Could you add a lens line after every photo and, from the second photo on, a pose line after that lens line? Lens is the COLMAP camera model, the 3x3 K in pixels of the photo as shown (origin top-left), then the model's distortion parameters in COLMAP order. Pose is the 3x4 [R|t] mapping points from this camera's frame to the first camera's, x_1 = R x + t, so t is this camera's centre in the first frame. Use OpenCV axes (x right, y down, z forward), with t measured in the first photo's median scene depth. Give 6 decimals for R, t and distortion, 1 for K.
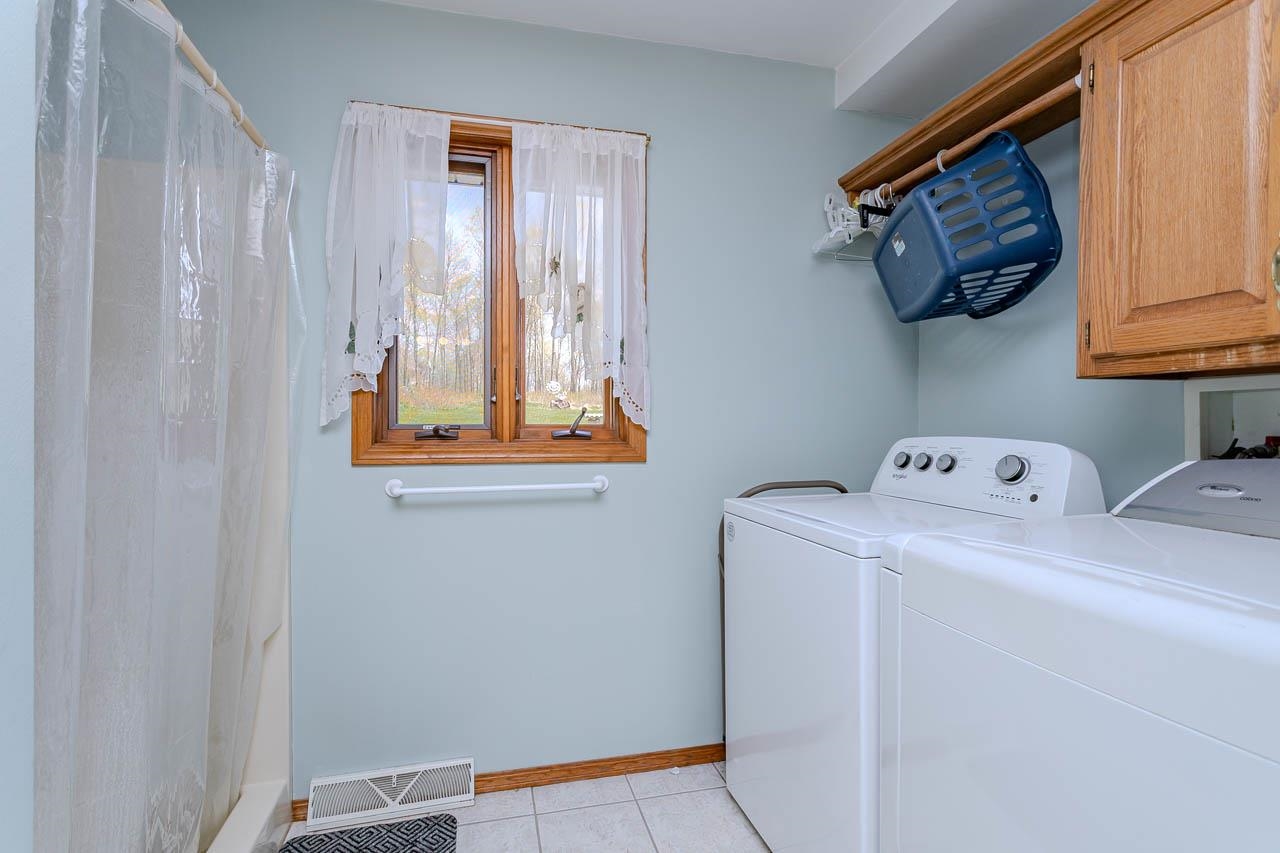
lens RADIAL K [[602.5, 0, 627.2], [0, 602.5, 429.6], [0, 0, 1]] dist [0.003208, -0.000128]
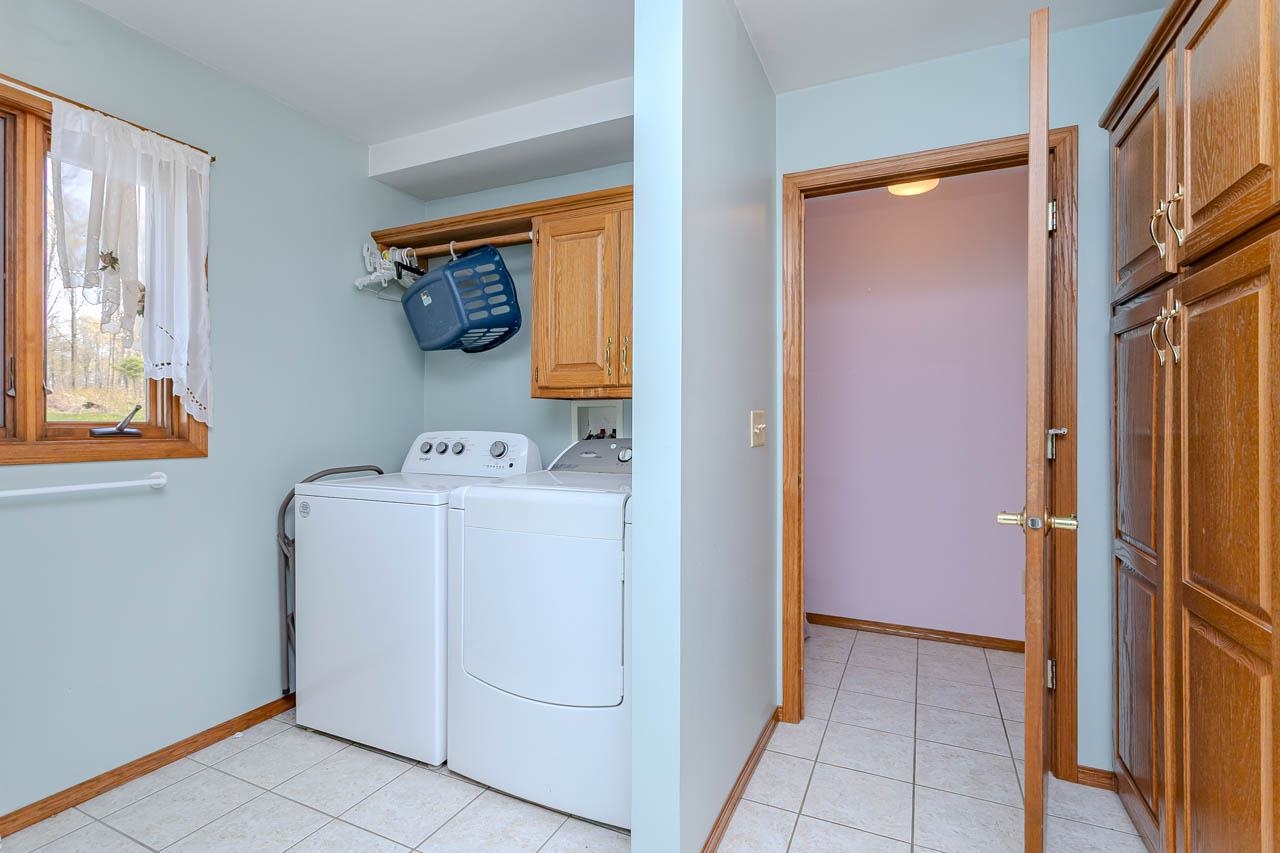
lens RADIAL K [[602.5, 0, 627.2], [0, 602.5, 429.6], [0, 0, 1]] dist [0.003208, -0.000128]
pose [[0.633891, -0.006380, 0.773396, -0.415619], [0.003003, 0.999979, 0.005788, 0.001104], [-0.773417, -0.001346, 0.633897, -0.328407]]
